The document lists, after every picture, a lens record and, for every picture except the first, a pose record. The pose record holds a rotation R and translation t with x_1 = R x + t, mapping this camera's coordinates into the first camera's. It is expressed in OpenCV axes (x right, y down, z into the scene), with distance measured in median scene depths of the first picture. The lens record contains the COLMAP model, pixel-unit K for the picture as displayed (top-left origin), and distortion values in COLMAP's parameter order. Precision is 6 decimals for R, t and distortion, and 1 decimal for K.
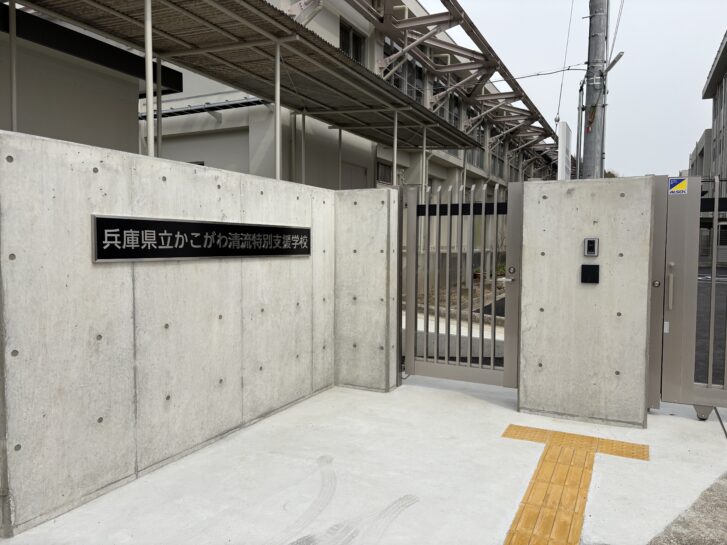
lens RADIAL K [[541.5, 0, 364.2], [0, 541.5, 274.4], [0, 0, 1]] dist [0.028400, -0.024725]
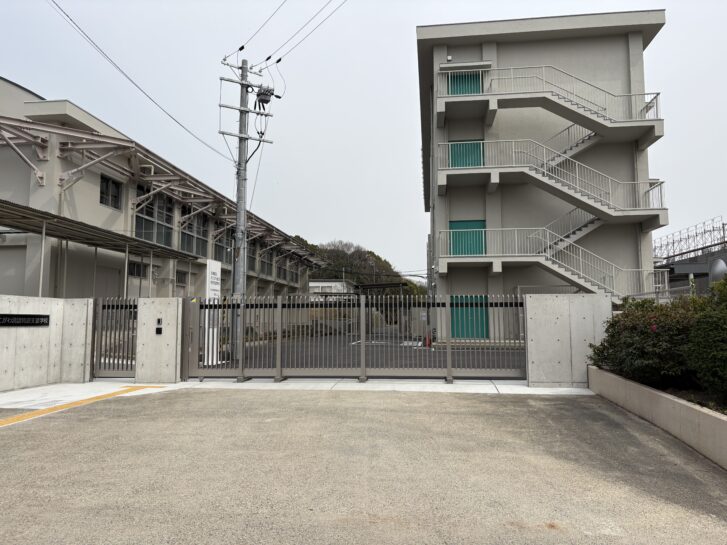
lens RADIAL K [[541.5, 0, 366.2], [0, 541.5, 268.8], [0, 0, 1]] dist [0.028400, -0.024725]
pose [[0.939137, 0.024536, 0.342665, 0.374543], [0.028866, 0.988283, -0.149876, 0.113158], [-0.342328, 0.150646, 0.927425, -1.723093]]
